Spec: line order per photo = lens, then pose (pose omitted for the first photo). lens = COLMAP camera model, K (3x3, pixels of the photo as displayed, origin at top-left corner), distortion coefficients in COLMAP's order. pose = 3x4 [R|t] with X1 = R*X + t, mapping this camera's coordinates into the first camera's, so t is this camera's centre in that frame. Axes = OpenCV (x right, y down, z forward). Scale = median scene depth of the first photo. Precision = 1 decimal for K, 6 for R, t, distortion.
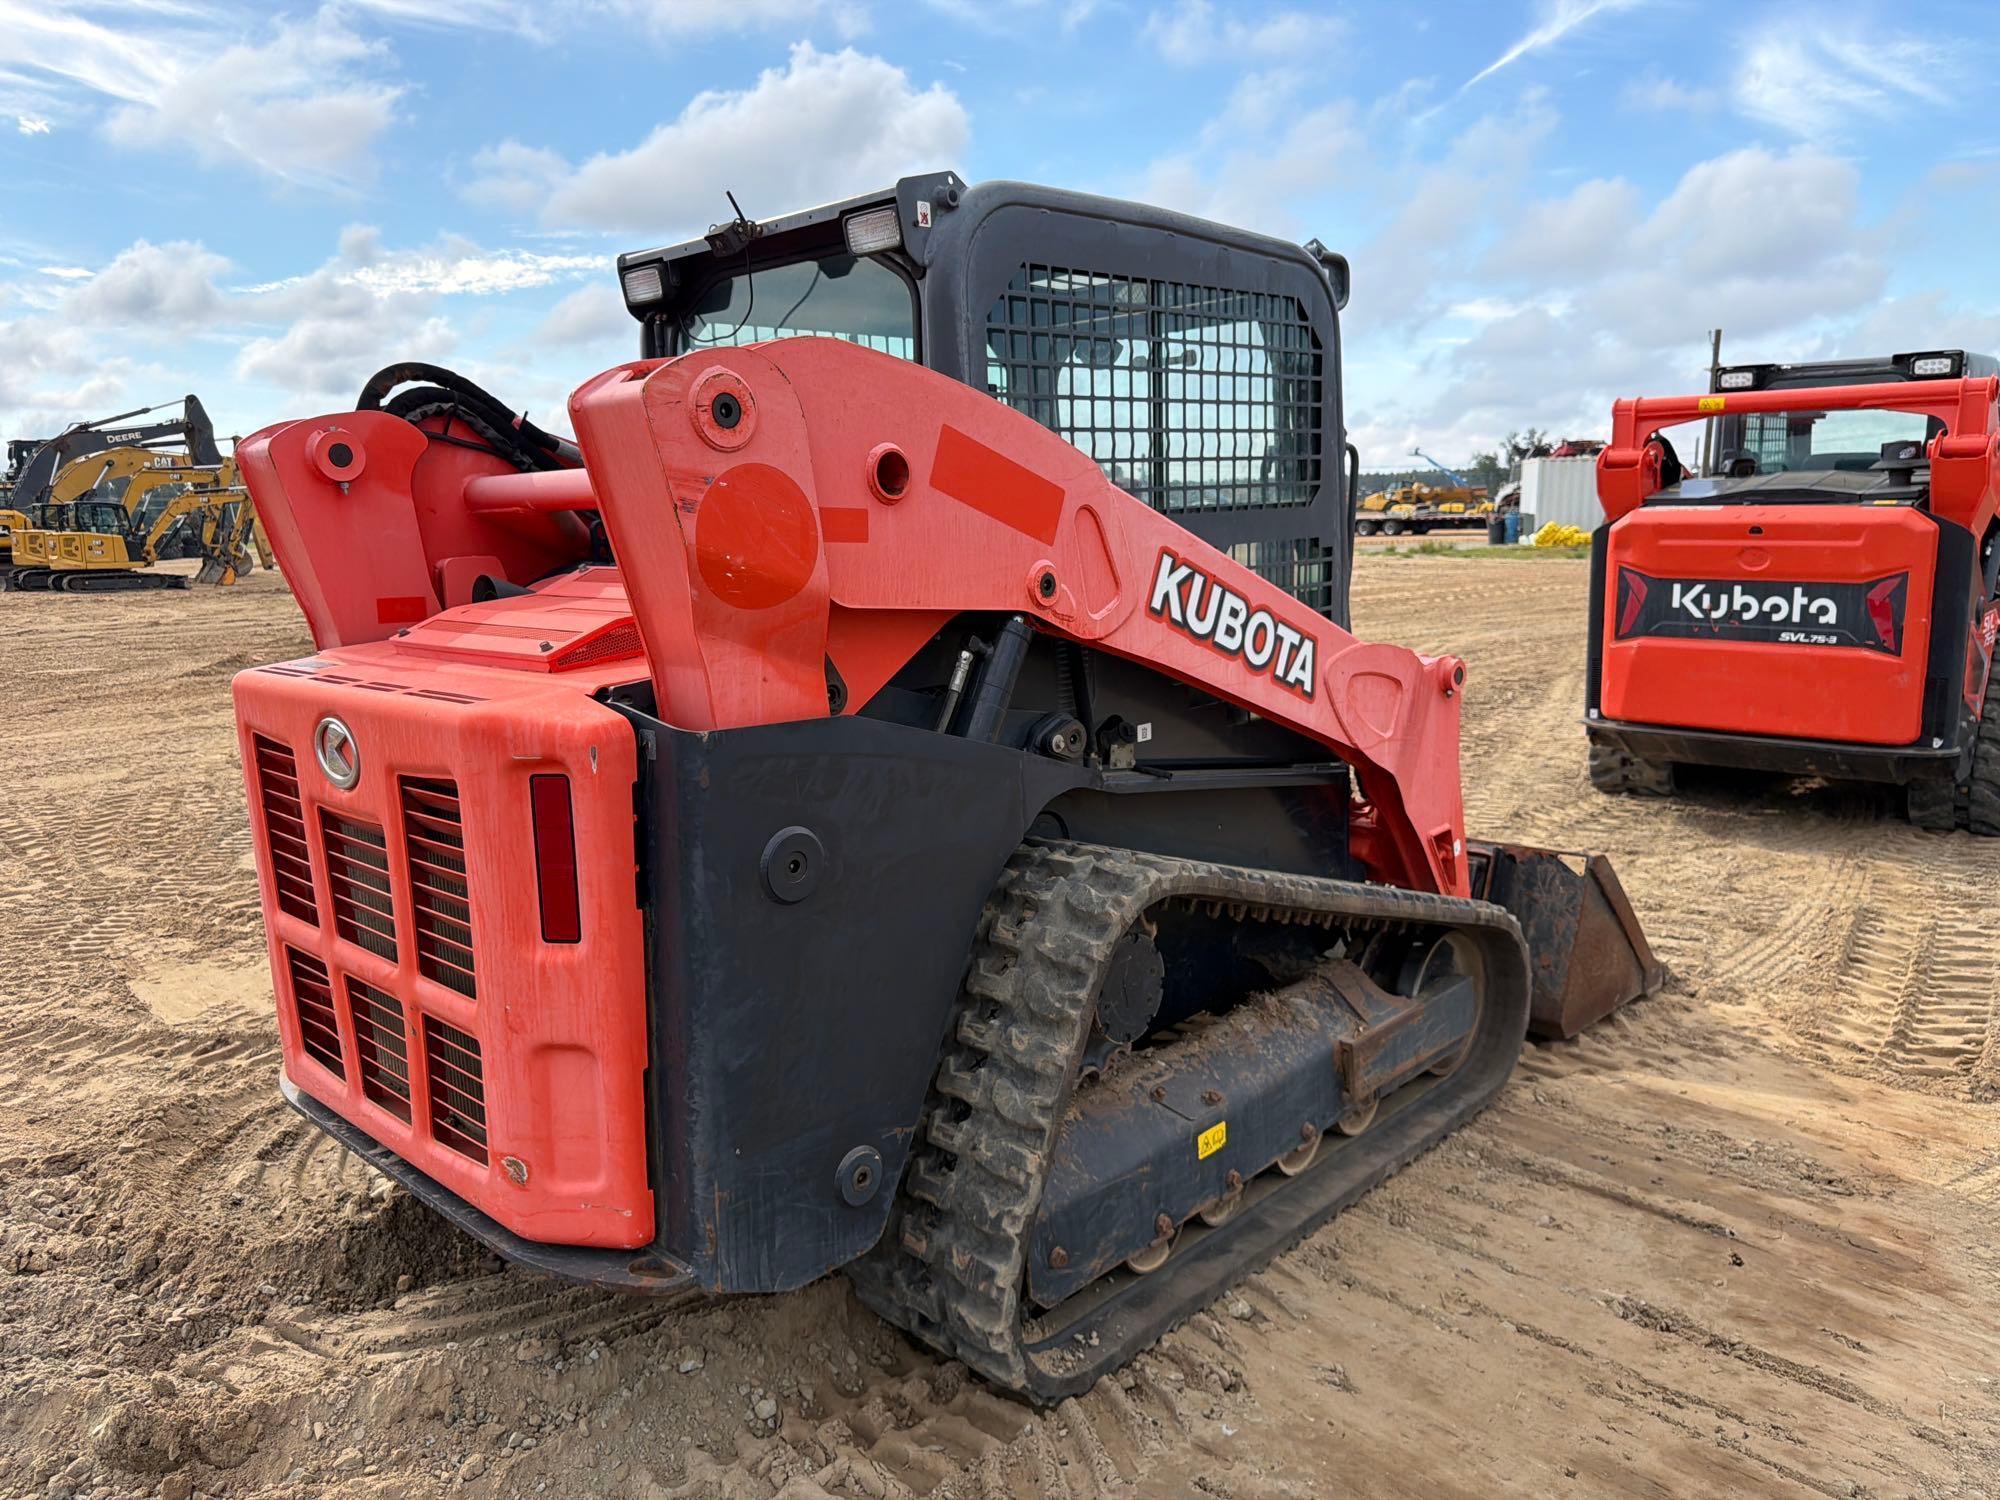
lens RADIAL K [[1418.6, 0, 993.2], [0, 1418.6, 751.0], [0, 0, 1]] dist [0.056257, -0.065760]
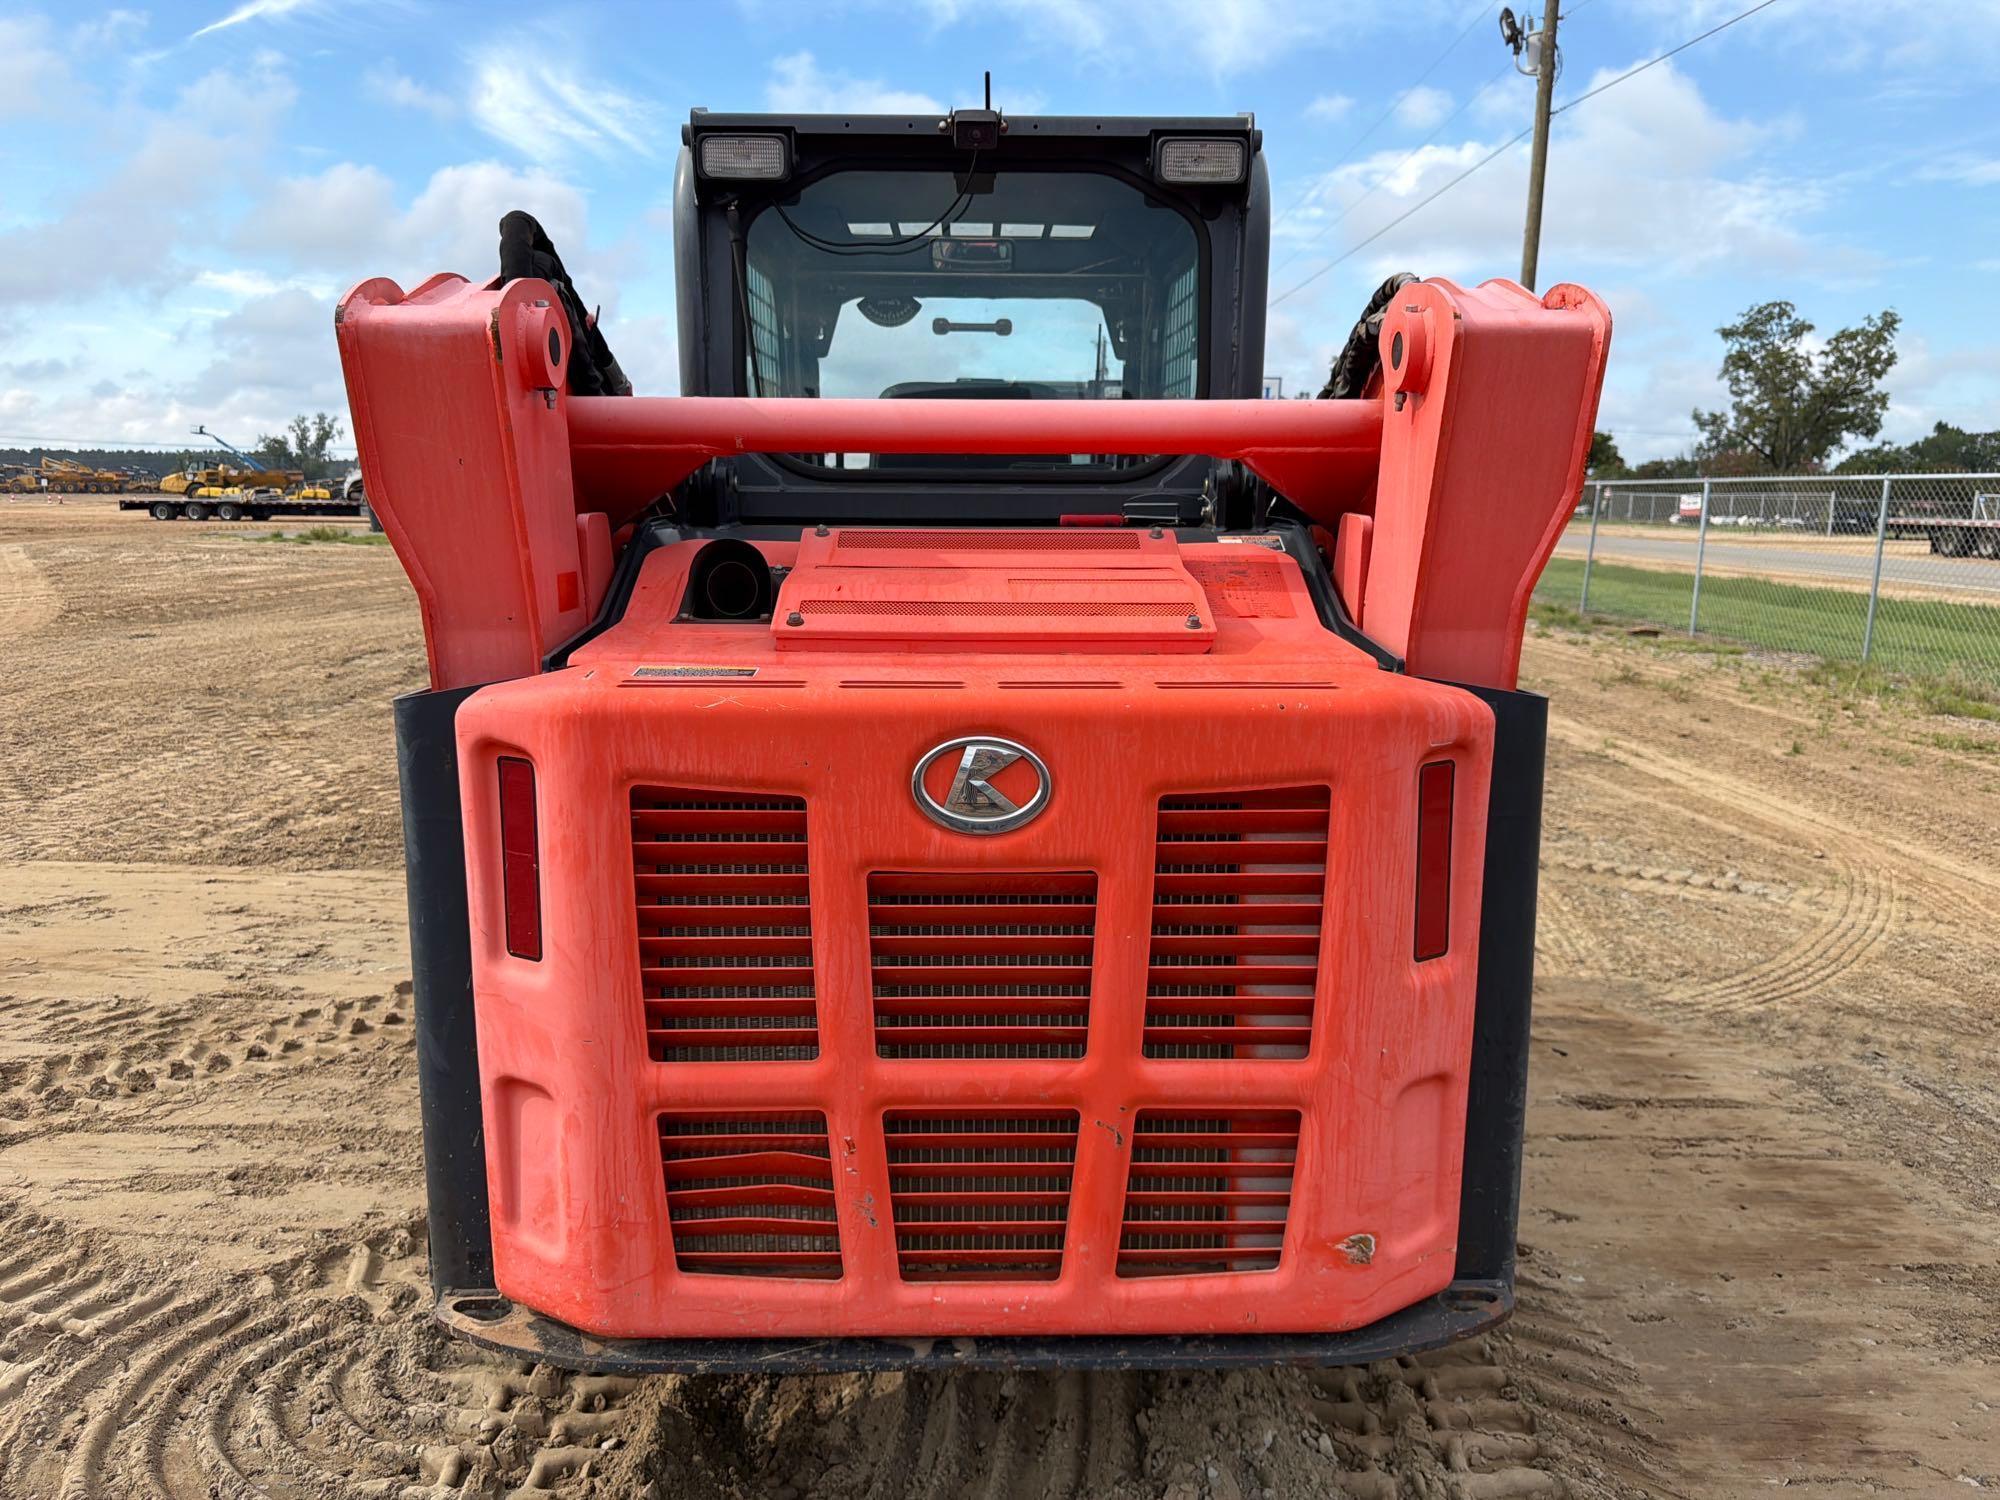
lens RADIAL K [[1418.6, 0, 994.0], [0, 1418.6, 755.0], [0, 0, 1]] dist [0.056257, -0.065760]
pose [[0.701567, -0.100633, 0.705462, -0.385699], [0.094279, 0.994384, 0.048088, -0.018982], [-0.706339, 0.032773, 0.707114, 0.204985]]
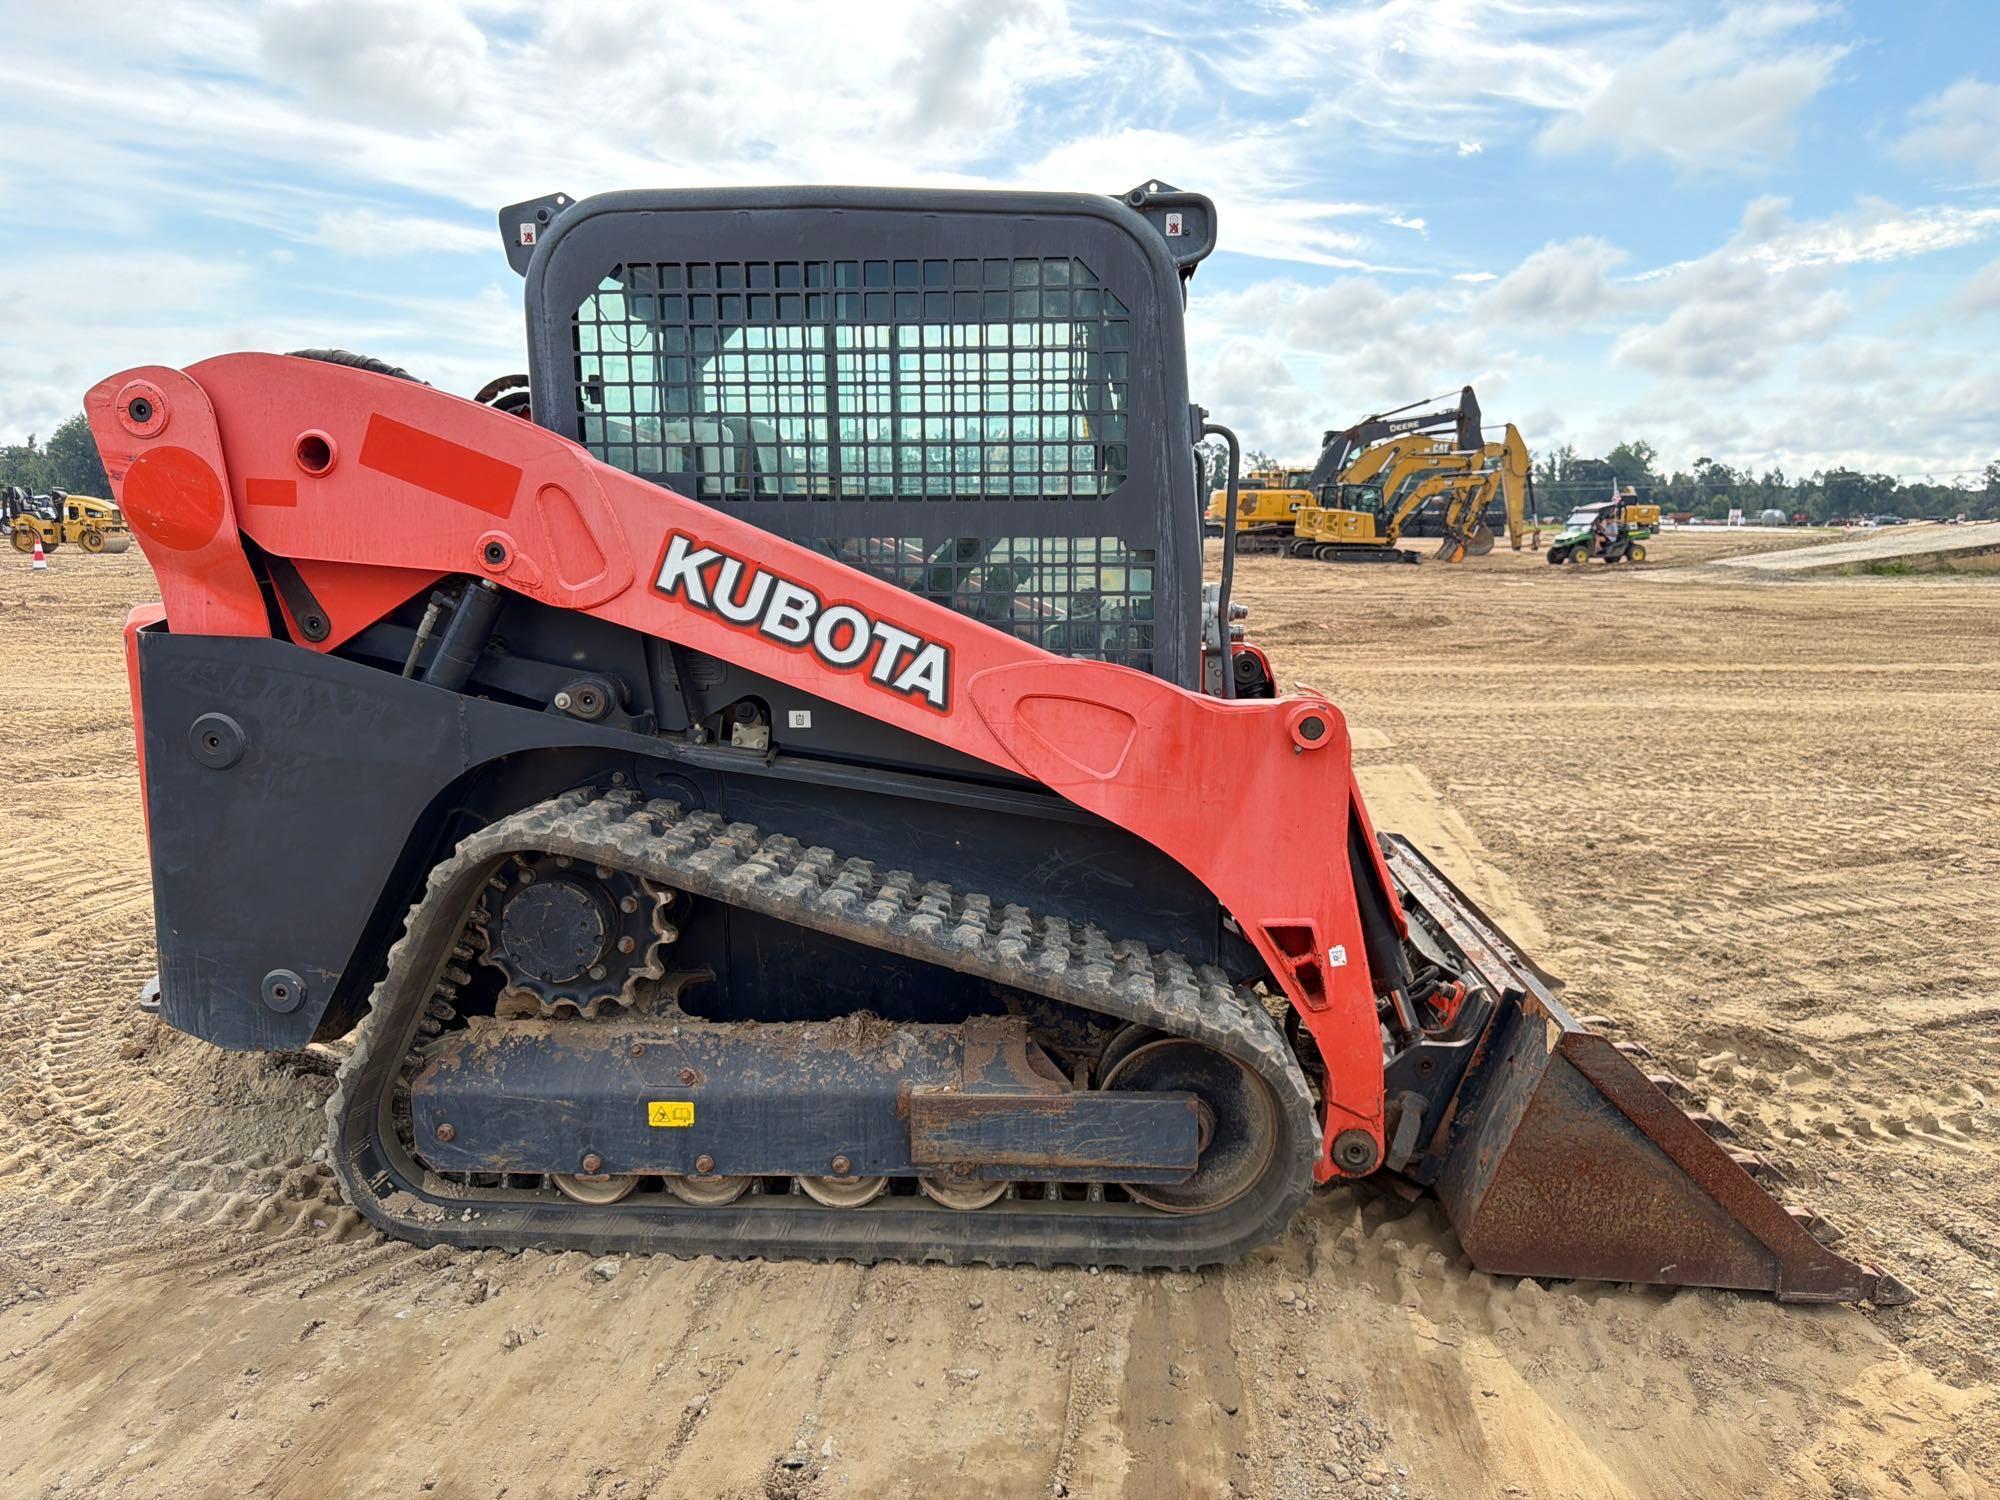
lens RADIAL K [[1418.6, 0, 990.2], [0, 1418.6, 752.9], [0, 0, 1]] dist [0.056257, -0.065760]
pose [[0.648493, 0.159762, -0.744266, 0.500742], [-0.151701, 0.985240, 0.079309, -0.047451], [0.745951, 0.061474, 0.663157, 0.234618]]
